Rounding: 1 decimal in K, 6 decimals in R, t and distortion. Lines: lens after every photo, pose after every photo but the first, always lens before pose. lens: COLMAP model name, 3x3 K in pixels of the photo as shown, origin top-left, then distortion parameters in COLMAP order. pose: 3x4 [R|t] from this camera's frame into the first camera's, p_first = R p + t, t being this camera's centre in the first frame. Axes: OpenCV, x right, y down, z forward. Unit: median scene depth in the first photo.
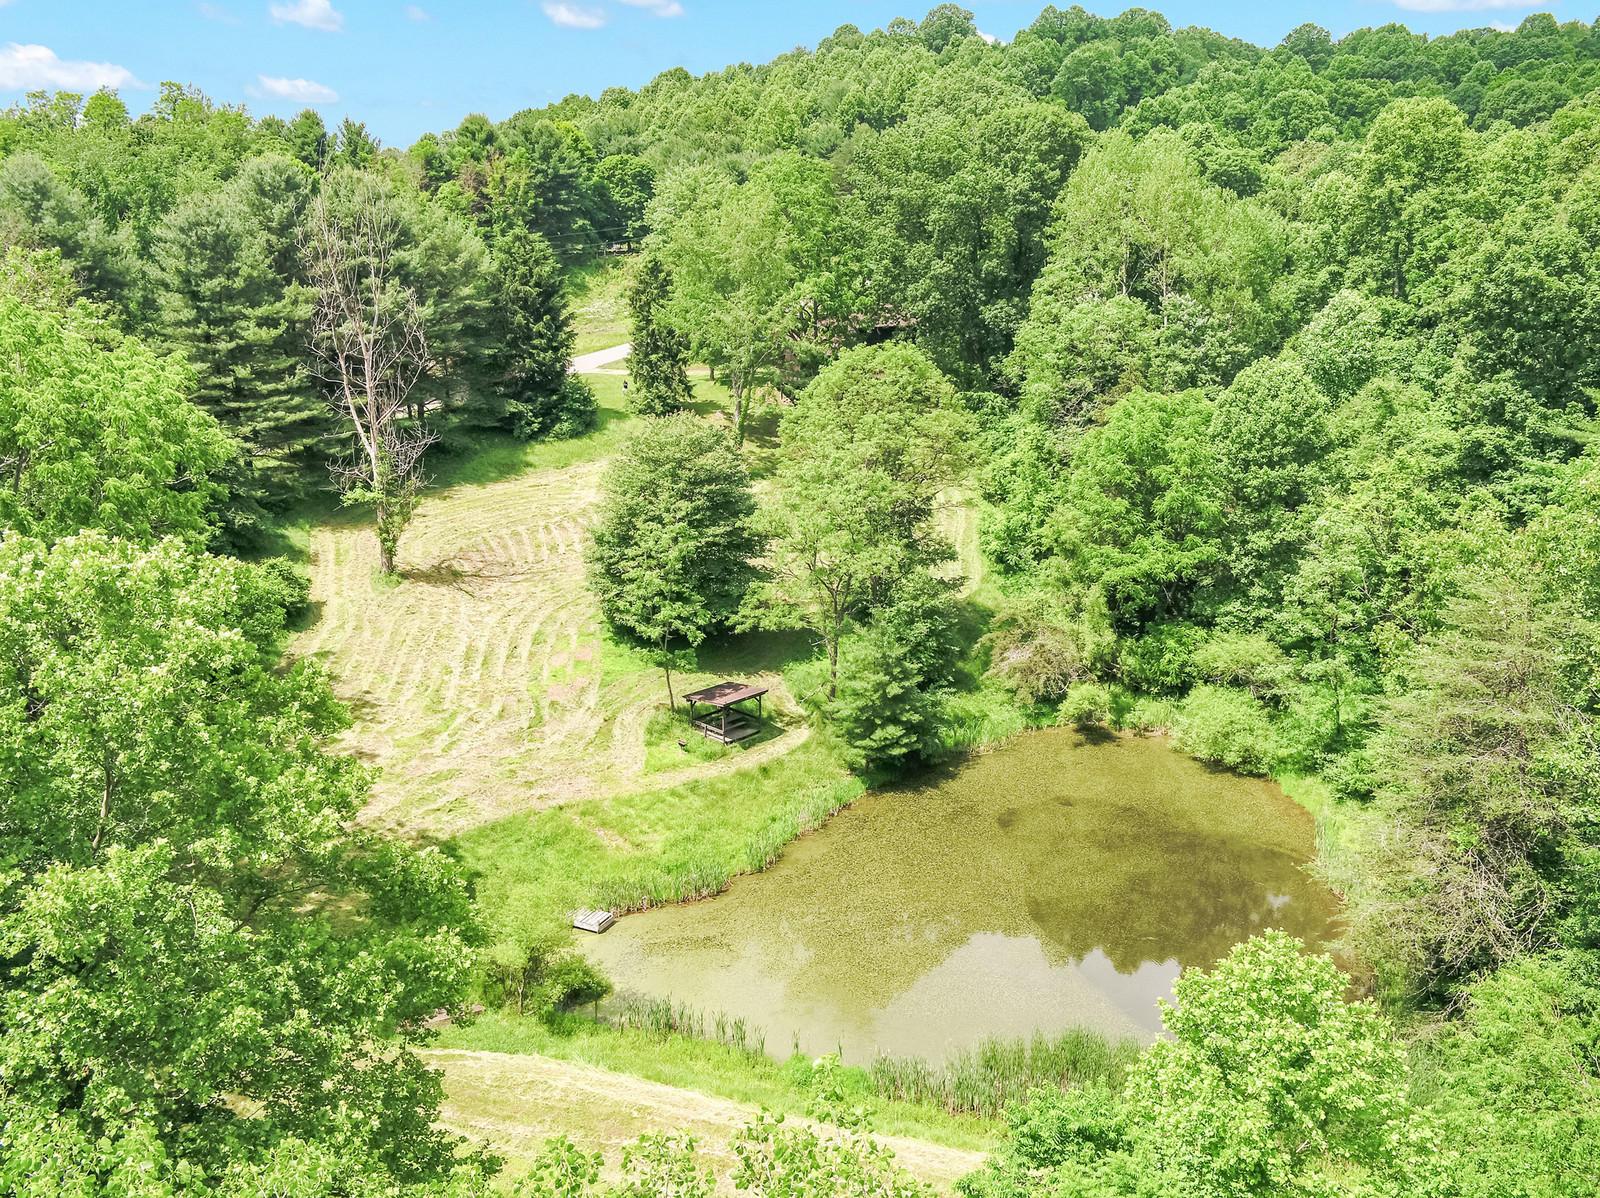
lens RADIAL K [[1372.2, 0, 803.2], [0, 1372.2, 591.5], [0, 0, 1]] dist [-0.003878, 0.002000]
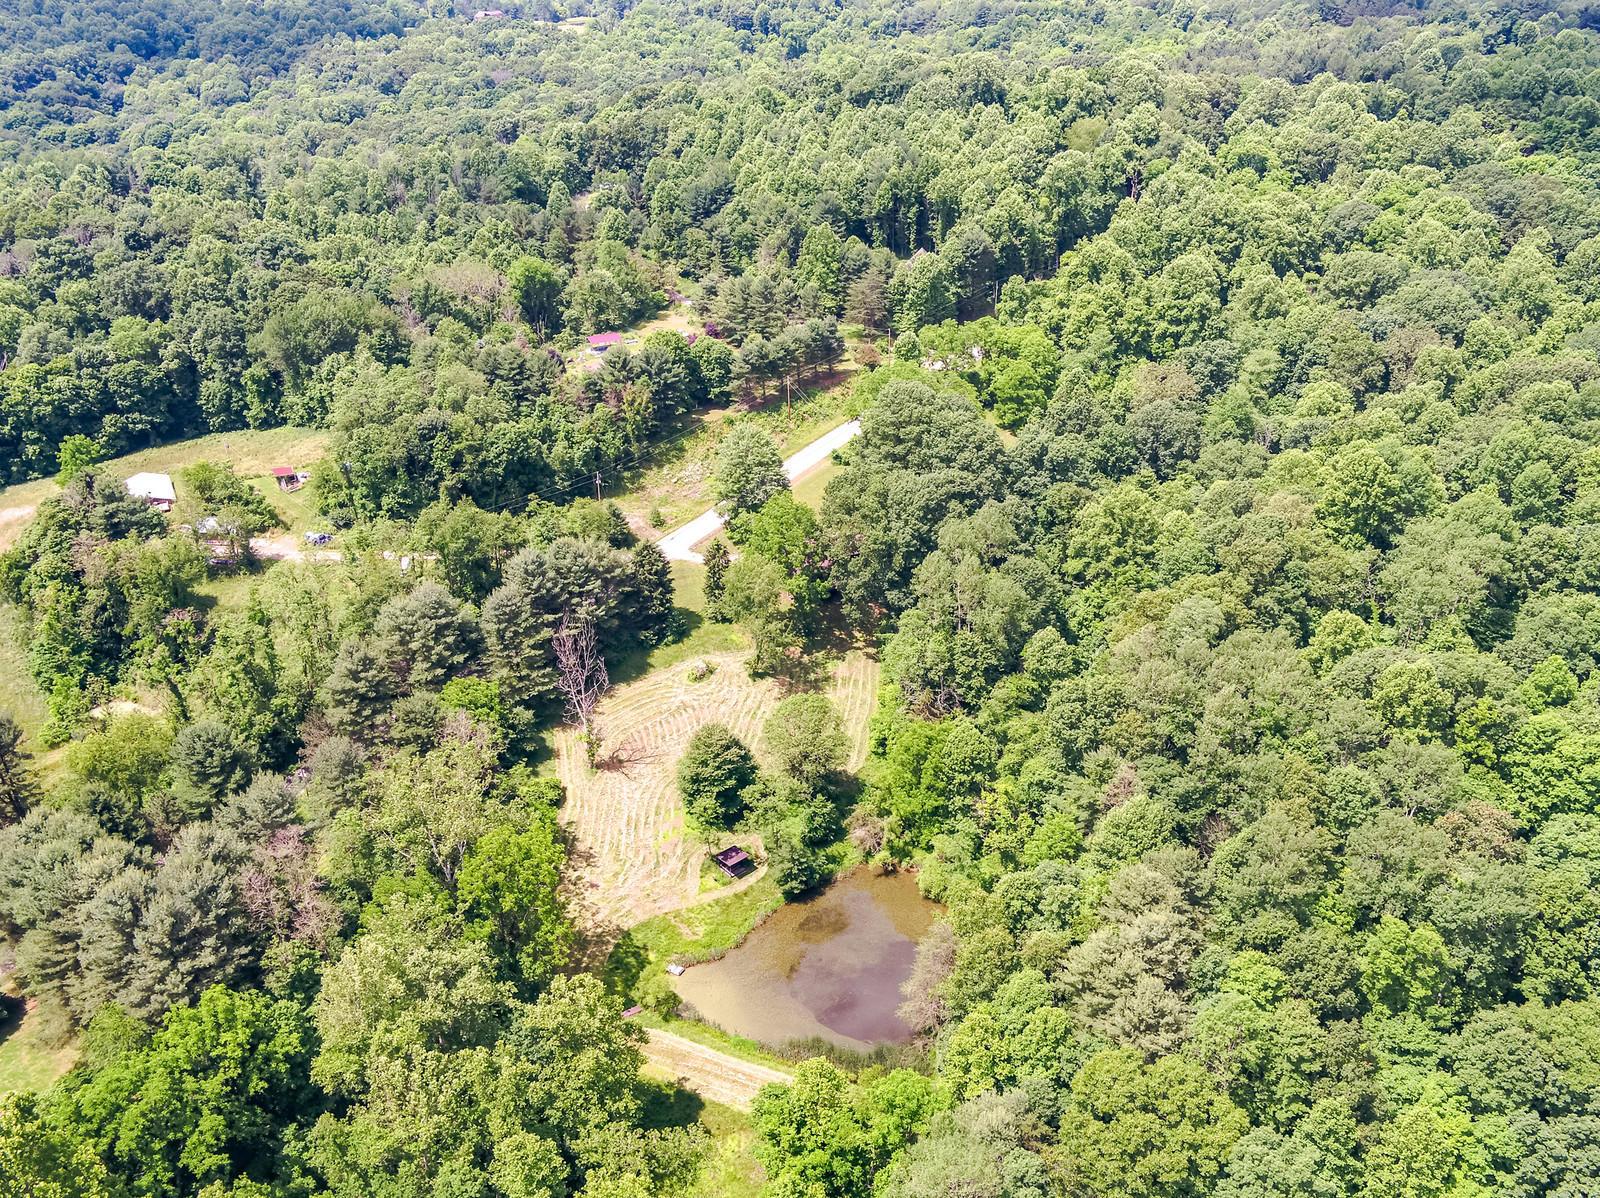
lens RADIAL K [[1372.2, 0, 803.2], [0, 1372.2, 591.5], [0, 0, 1]] dist [-0.003878, 0.002000]
pose [[0.996465, 0.043692, -0.071759, 0.190414], [-0.026215, 0.973187, 0.228516, -0.802155], [0.079819, -0.225827, 0.970892, -1.076294]]
